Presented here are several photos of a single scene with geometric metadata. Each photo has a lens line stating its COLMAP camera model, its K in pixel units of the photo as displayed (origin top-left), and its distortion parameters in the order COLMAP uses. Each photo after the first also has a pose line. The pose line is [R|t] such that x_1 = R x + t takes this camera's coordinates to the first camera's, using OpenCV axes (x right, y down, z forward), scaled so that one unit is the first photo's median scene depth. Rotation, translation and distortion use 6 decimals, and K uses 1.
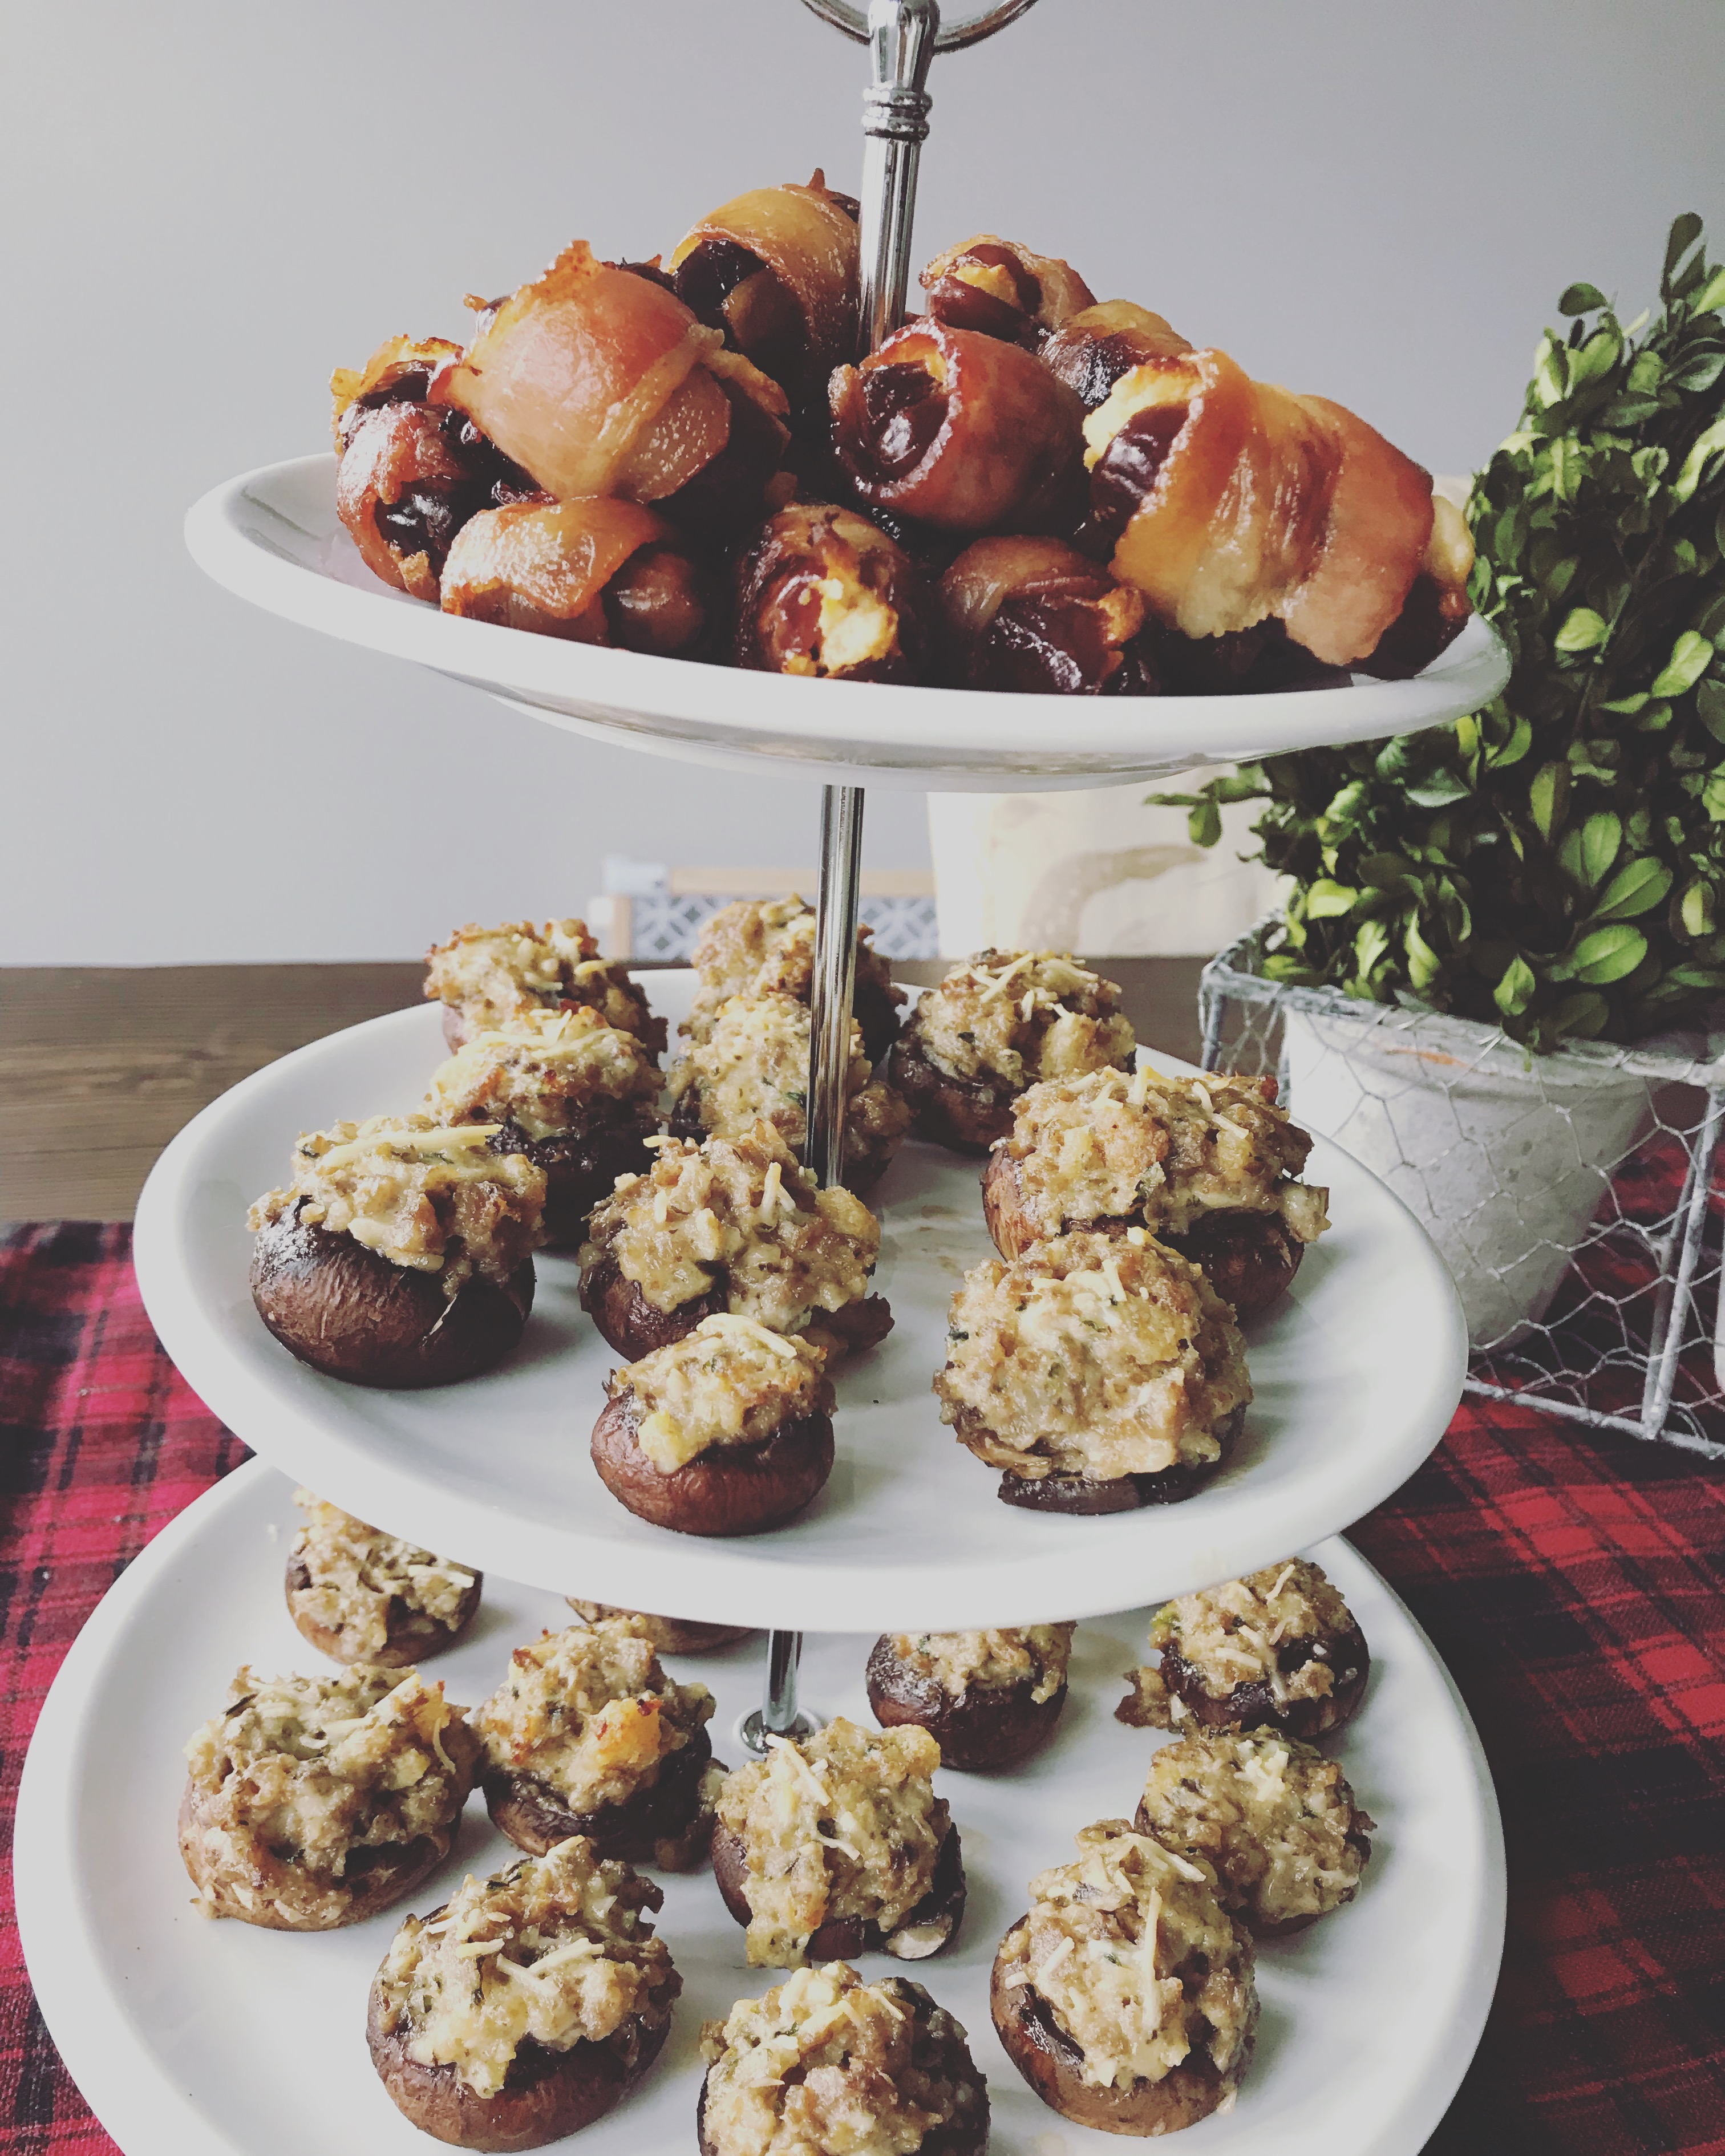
lens RADIAL K [[2017.5, 0, 862.3], [0, 2017.5, 1076.8], [0, 0, 1]] dist [-0.023267, 0.000000]
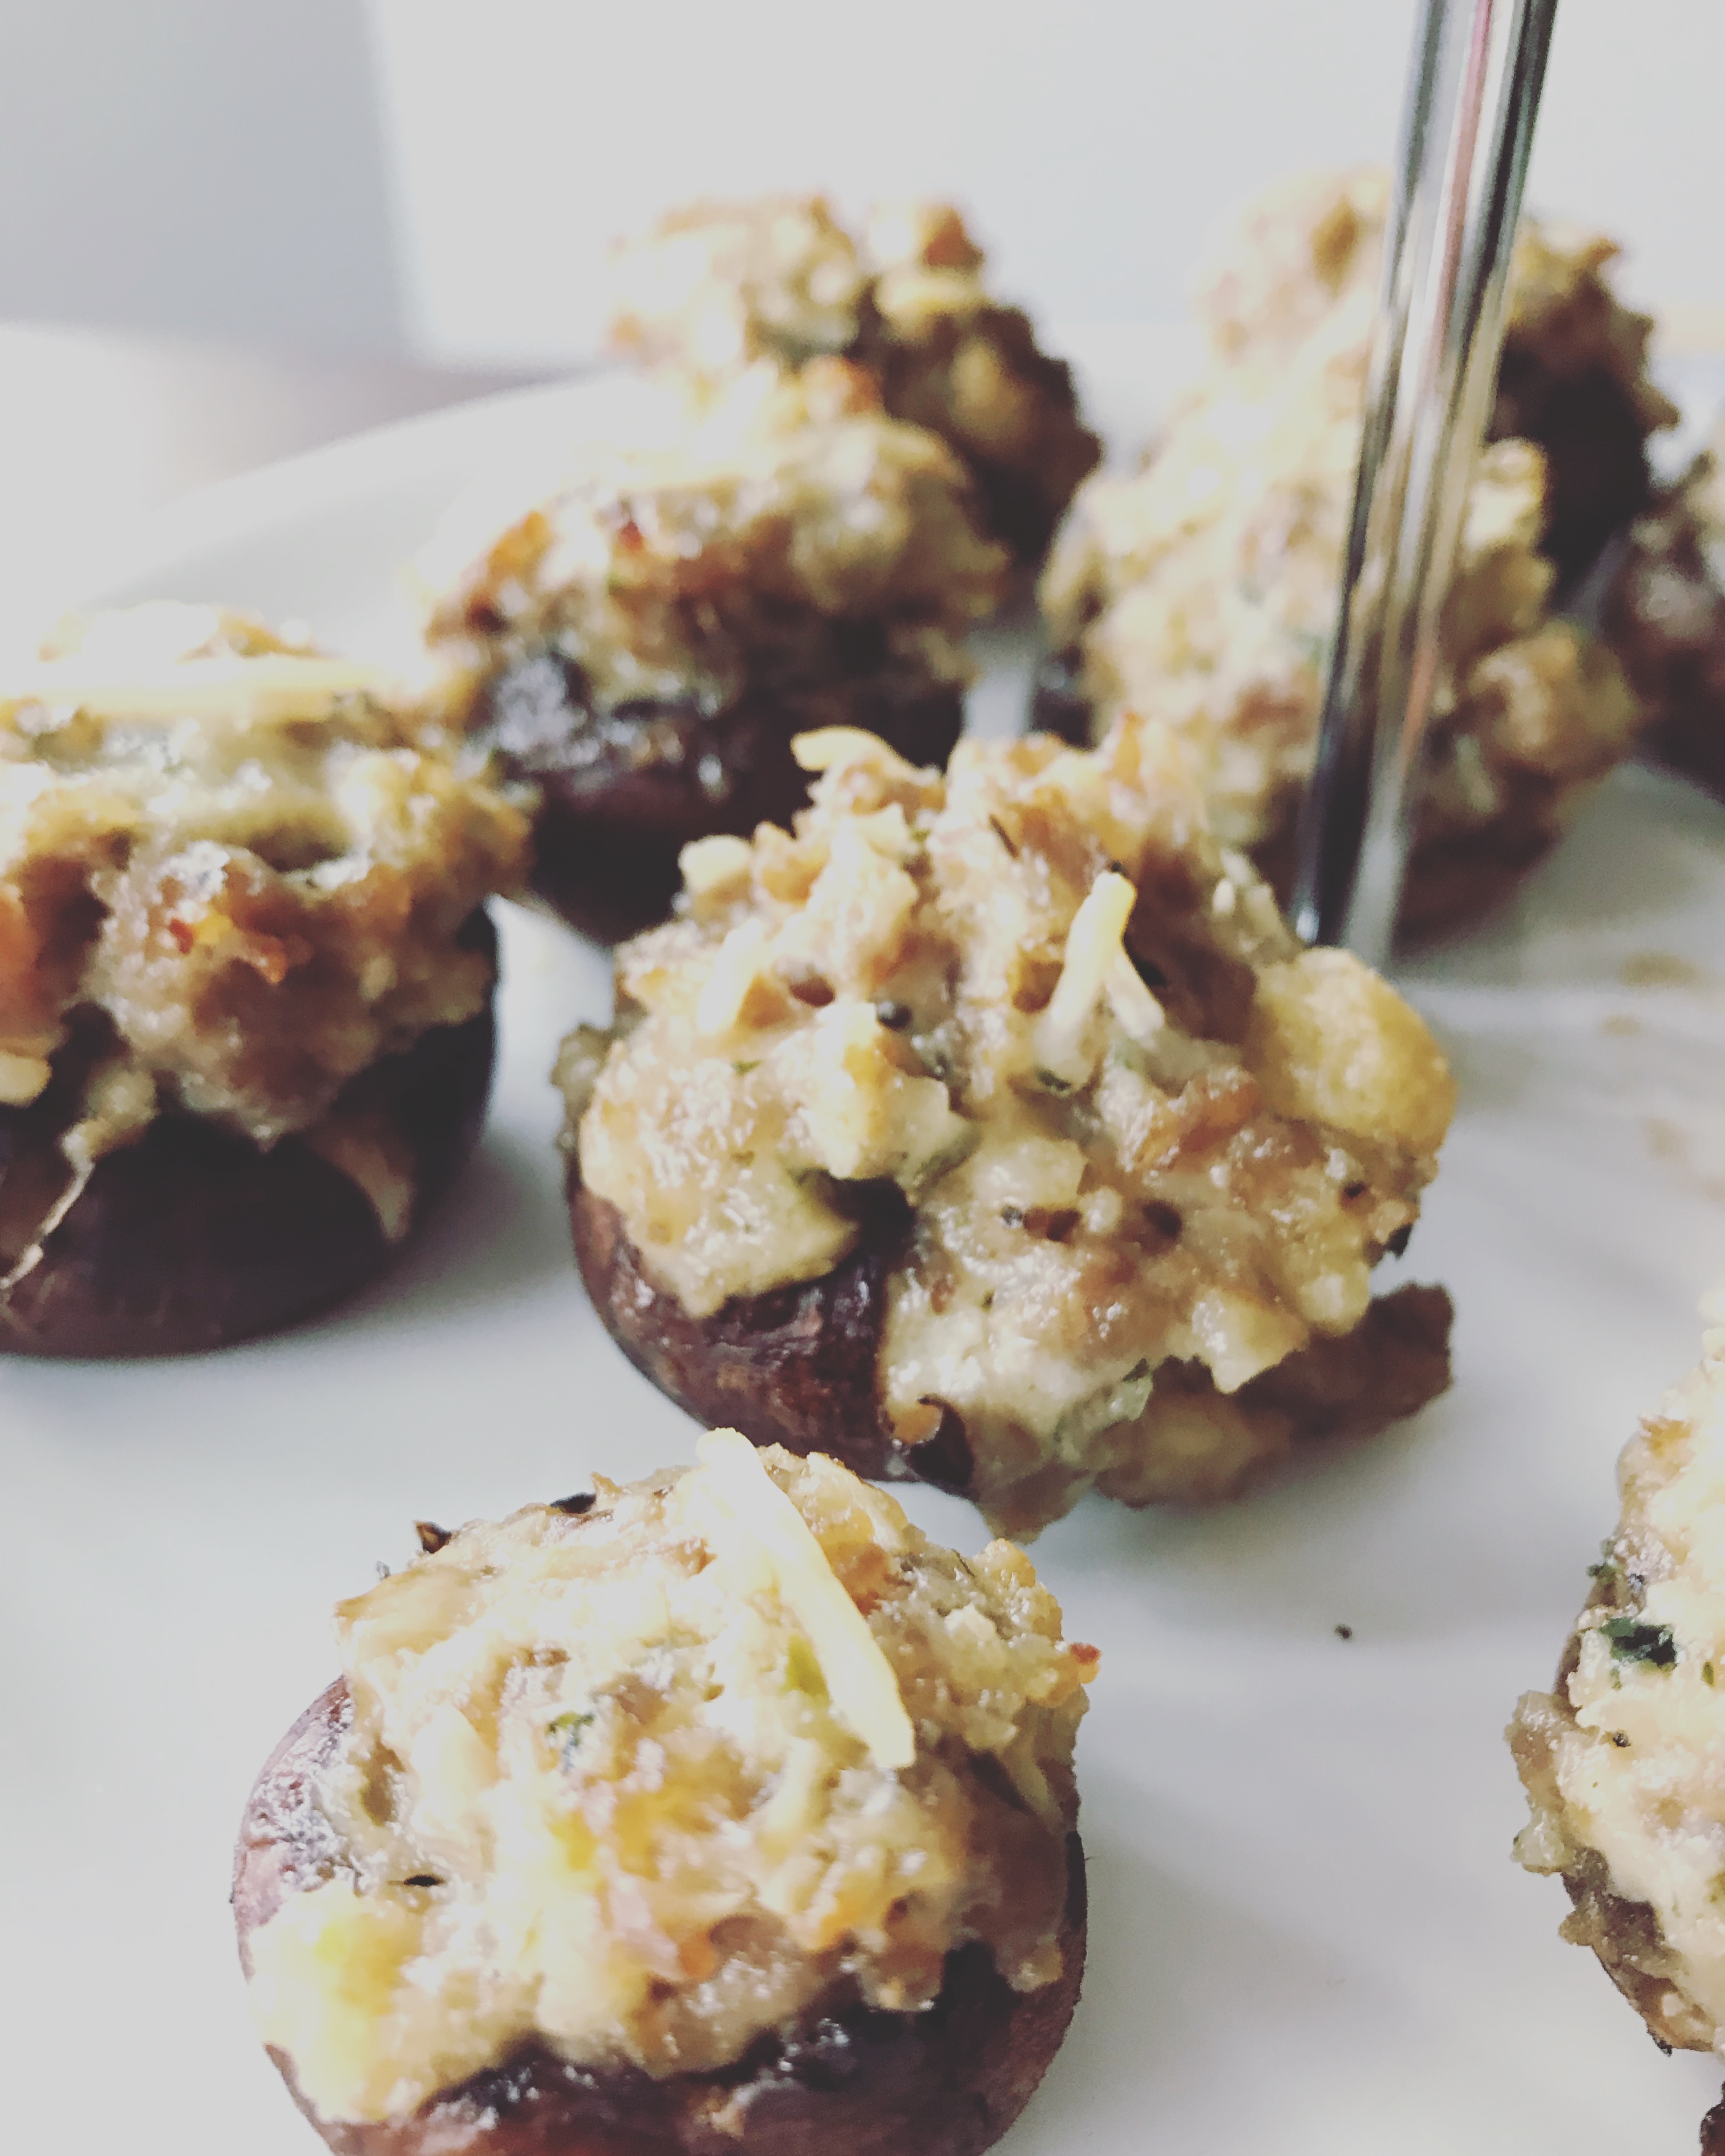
lens RADIAL K [[2017.5, 0, 864.4], [0, 2017.5, 1079.1], [0, 0, 1]] dist [-0.023267, 0.000000]
pose [[0.933343, 0.160356, -0.321181, 0.024569], [-0.074288, 0.961598, 0.264218, -0.005829], [0.351216, -0.222746, 0.909413, 0.702364]]
